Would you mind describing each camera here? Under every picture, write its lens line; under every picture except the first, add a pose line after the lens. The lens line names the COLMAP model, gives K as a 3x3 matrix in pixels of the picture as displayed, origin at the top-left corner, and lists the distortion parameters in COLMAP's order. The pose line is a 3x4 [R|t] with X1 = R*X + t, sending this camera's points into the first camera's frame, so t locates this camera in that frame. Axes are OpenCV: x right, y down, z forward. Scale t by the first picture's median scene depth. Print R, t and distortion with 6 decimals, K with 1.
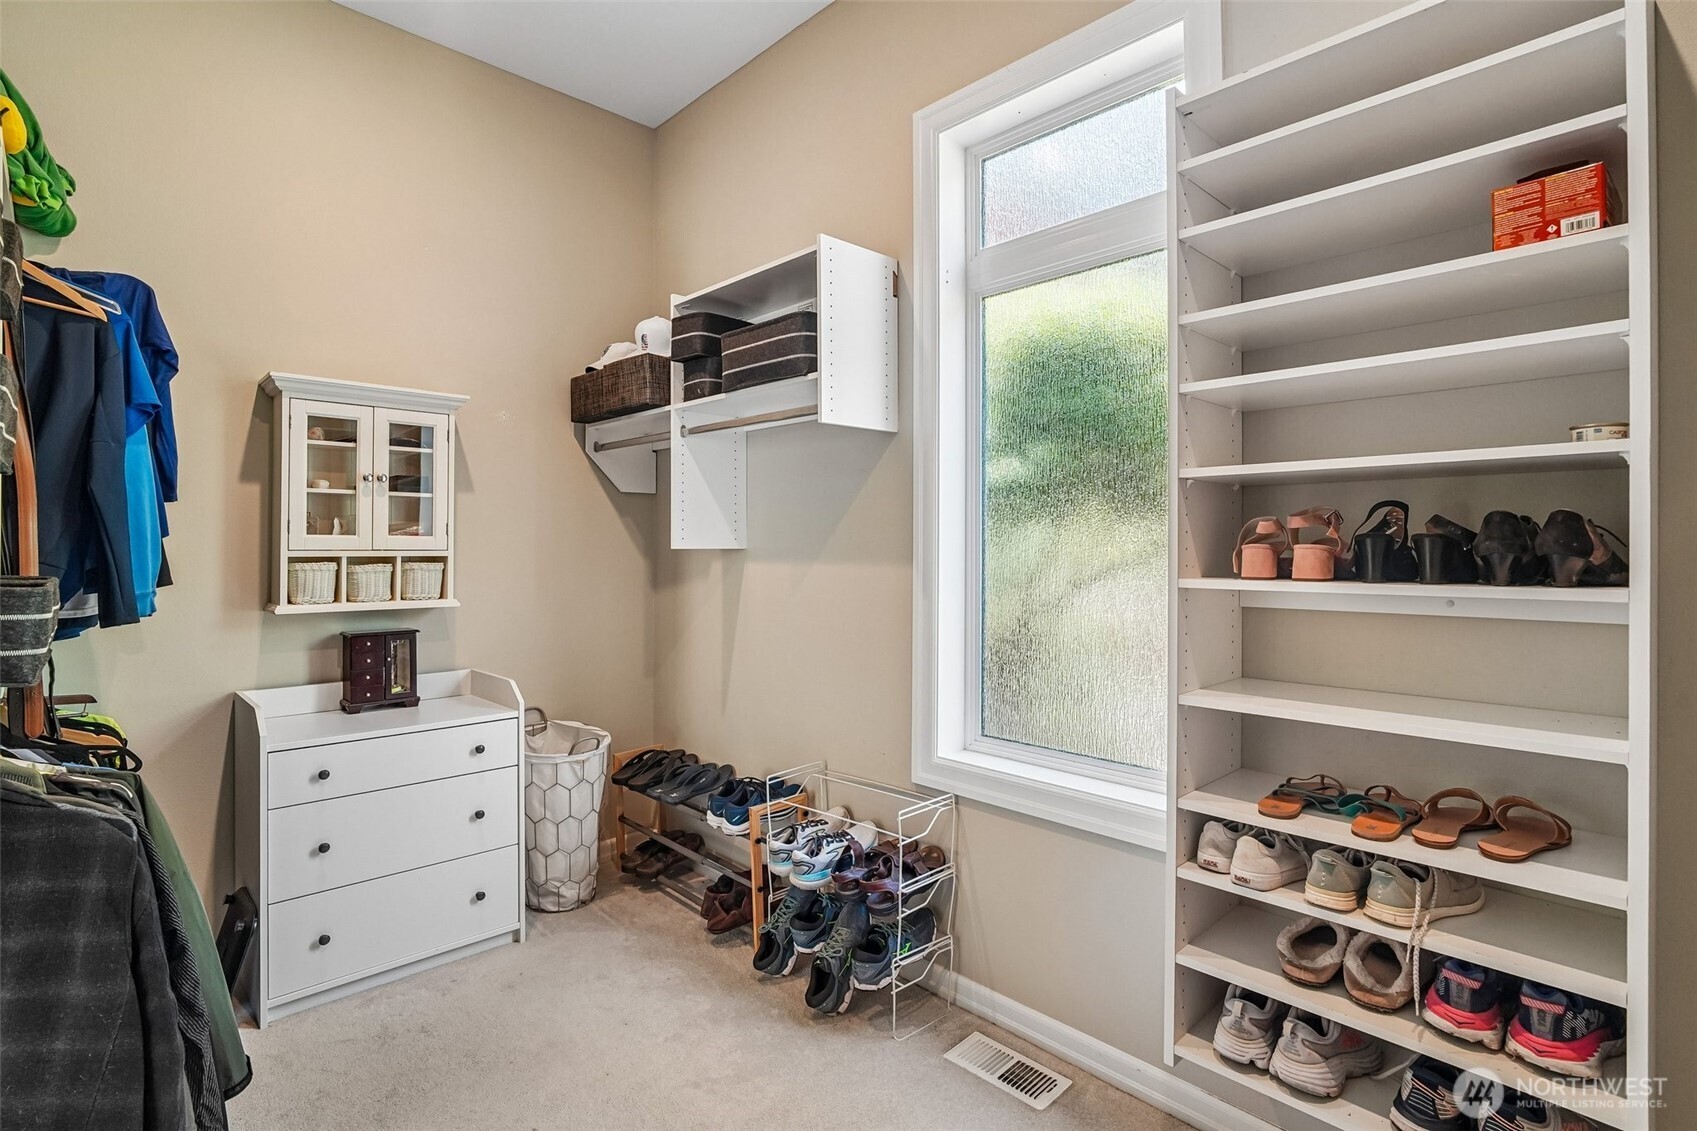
lens RADIAL K [[823.0, 0, 888.7], [0, 823.0, 538.0], [0, 0, 1]] dist [-0.006031, 0.004949]
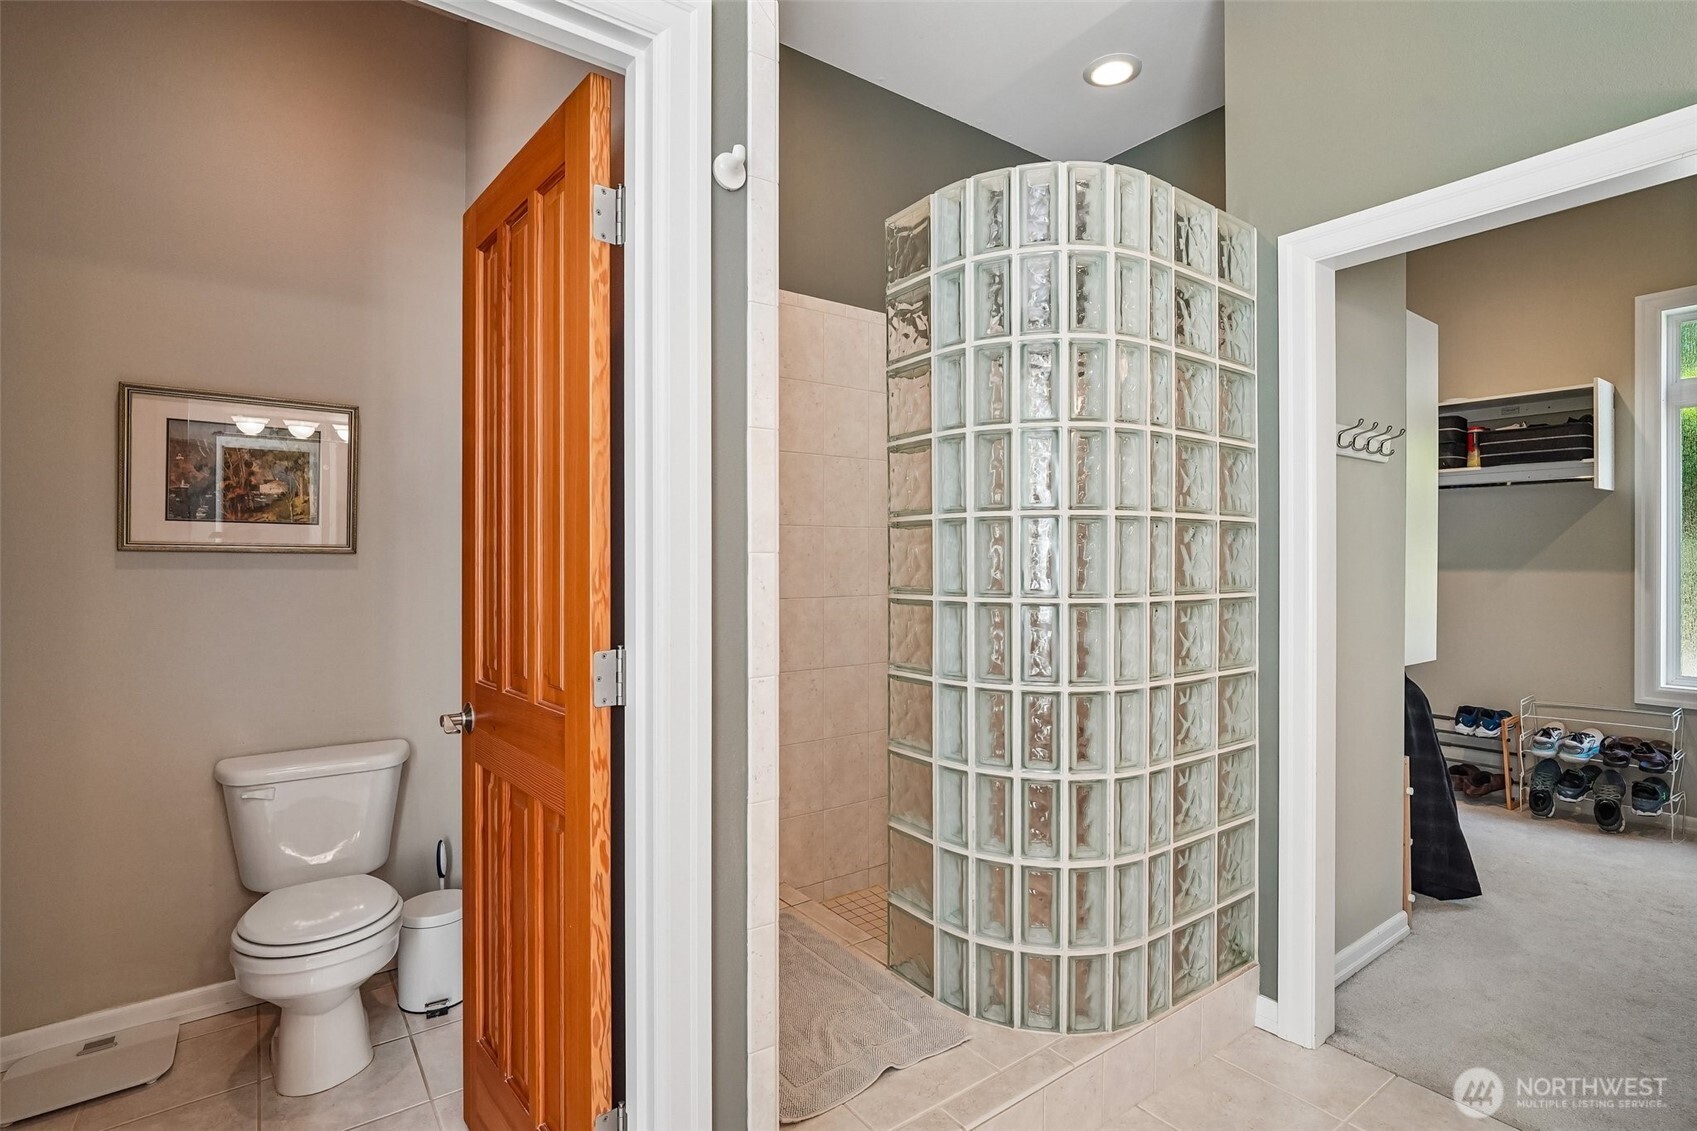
lens RADIAL K [[823.0, 0, 843.8], [0, 823.0, 563.3], [0, 0, 1]] dist [-0.006031, 0.004949]
pose [[0.991457, 0.000505, -0.130436, -2.102000], [0.000424, 0.999975, 0.007096, 0.004349], [0.130436, -0.007090, 0.991431, -1.330844]]
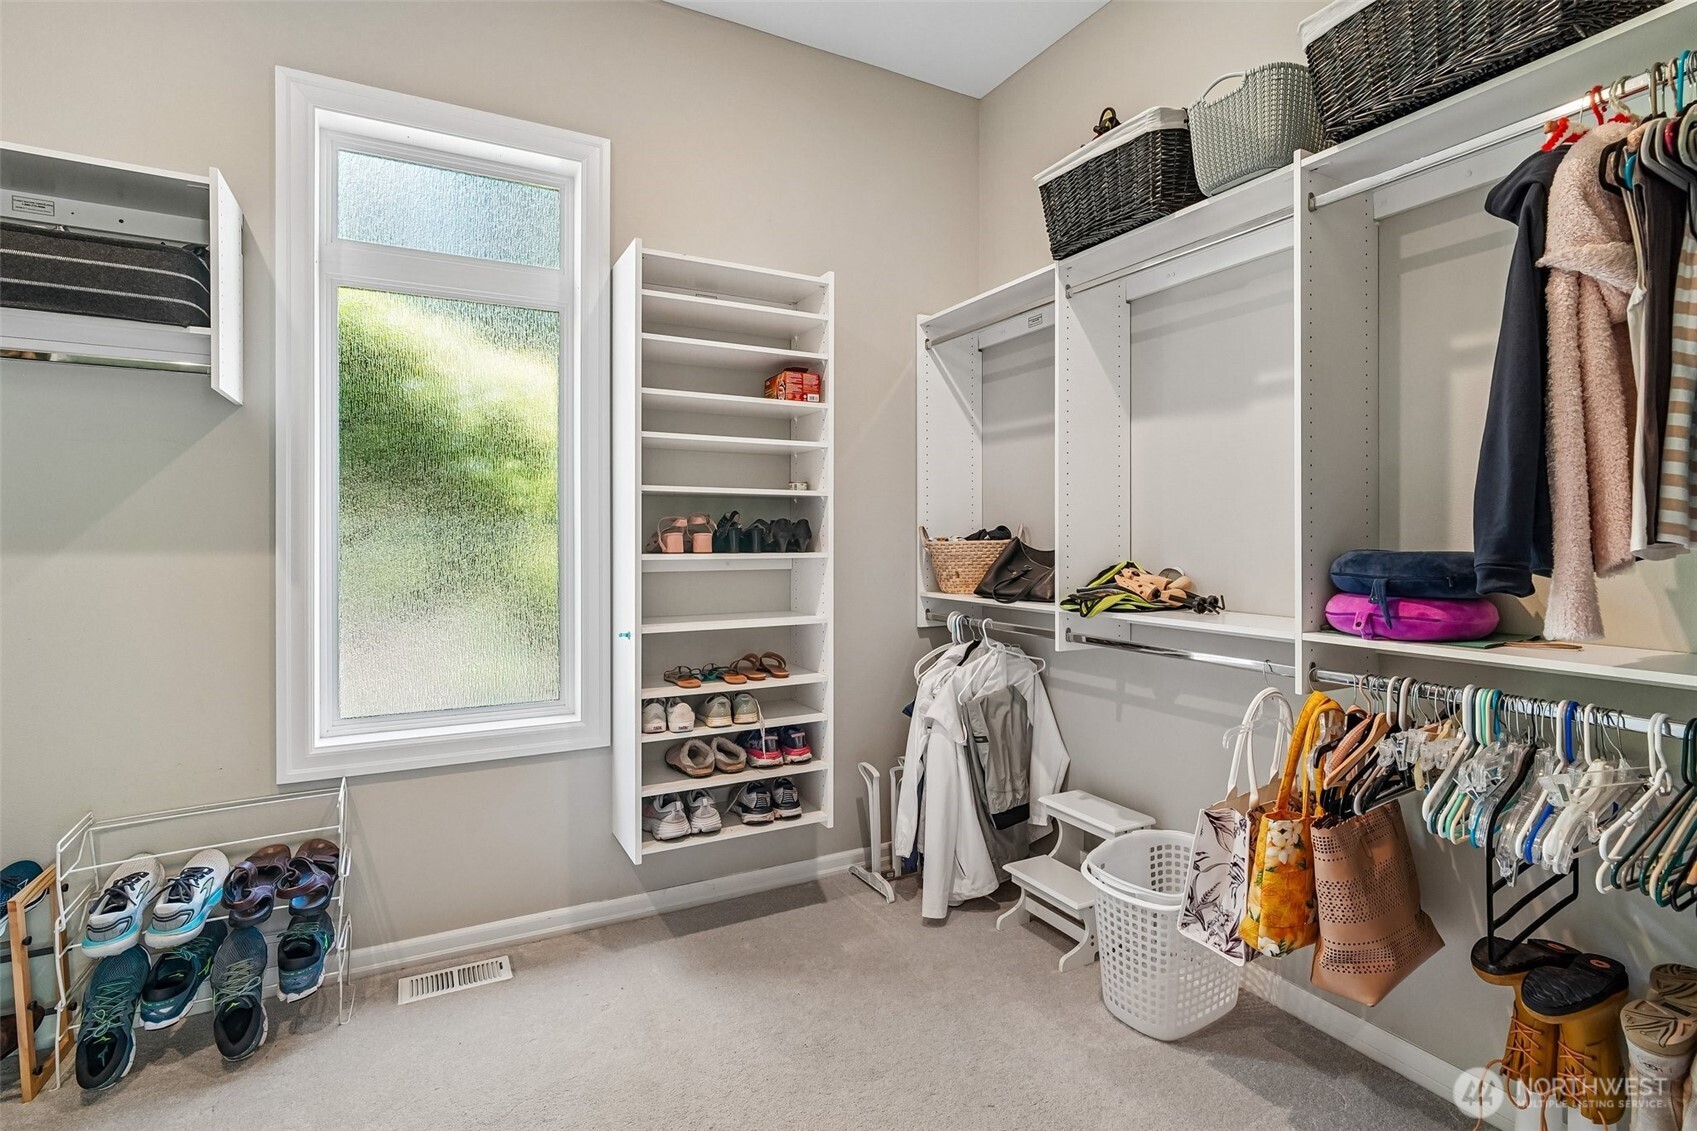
lens RADIAL K [[823.0, 0, 861.1], [0, 823.0, 544.9], [0, 0, 1]] dist [-0.006031, 0.004949]
pose [[0.271784, -0.005383, 0.962343, -1.089293], [-0.009717, 0.999918, 0.008338, 0.014180], [-0.962309, -0.011617, 0.271710, 0.169908]]
